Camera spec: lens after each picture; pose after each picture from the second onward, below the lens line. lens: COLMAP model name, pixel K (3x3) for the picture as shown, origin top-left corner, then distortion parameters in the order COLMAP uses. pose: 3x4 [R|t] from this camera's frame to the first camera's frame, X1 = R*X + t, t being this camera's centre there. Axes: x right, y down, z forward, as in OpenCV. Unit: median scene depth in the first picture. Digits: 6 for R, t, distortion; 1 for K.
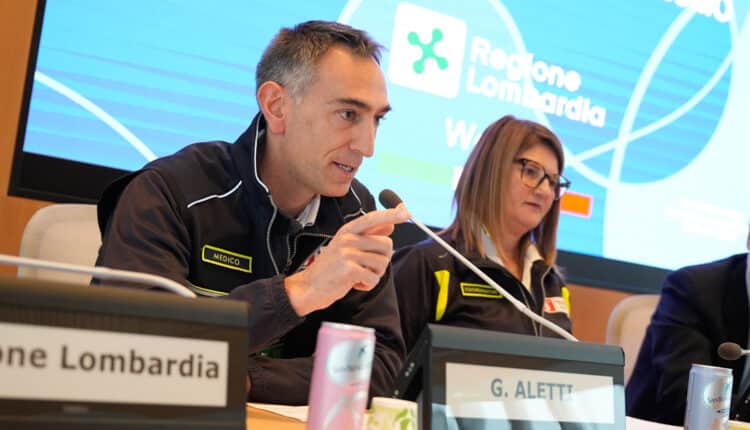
lens RADIAL K [[1151.5, 0, 375.0], [0, 1151.5, 215.0], [0, 0, 1]] dist [-0.019951, -0.020241]
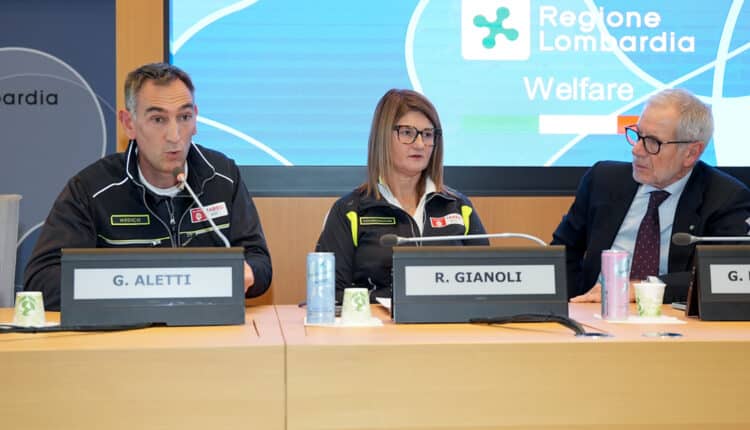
lens RADIAL K [[1078.2, 0, 375.0], [0, 1078.2, 215.0], [0, 0, 1]] dist [0.008956, 0.021708]
pose [[0.850569, -0.133443, -0.508651, 0.816053], [0.149771, 0.988680, -0.008929, 0.078704], [0.504085, -0.068586, 0.860926, -0.135839]]
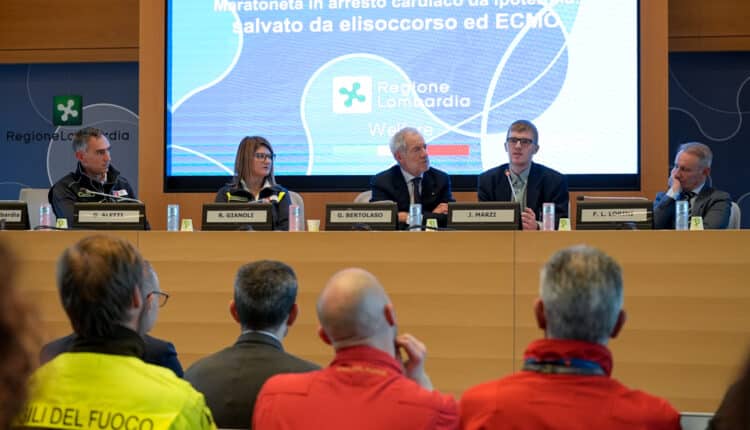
lens RADIAL K [[1363.9, 0, 375.0], [0, 1363.9, 215.0], [0, 0, 1]] dist [0.005415, -0.082465]
pose [[0.735099, -0.149377, -0.661298, 2.814132], [0.140087, 0.987841, -0.067417, 0.418325], [0.663328, -0.043081, 0.747087, -1.439935]]
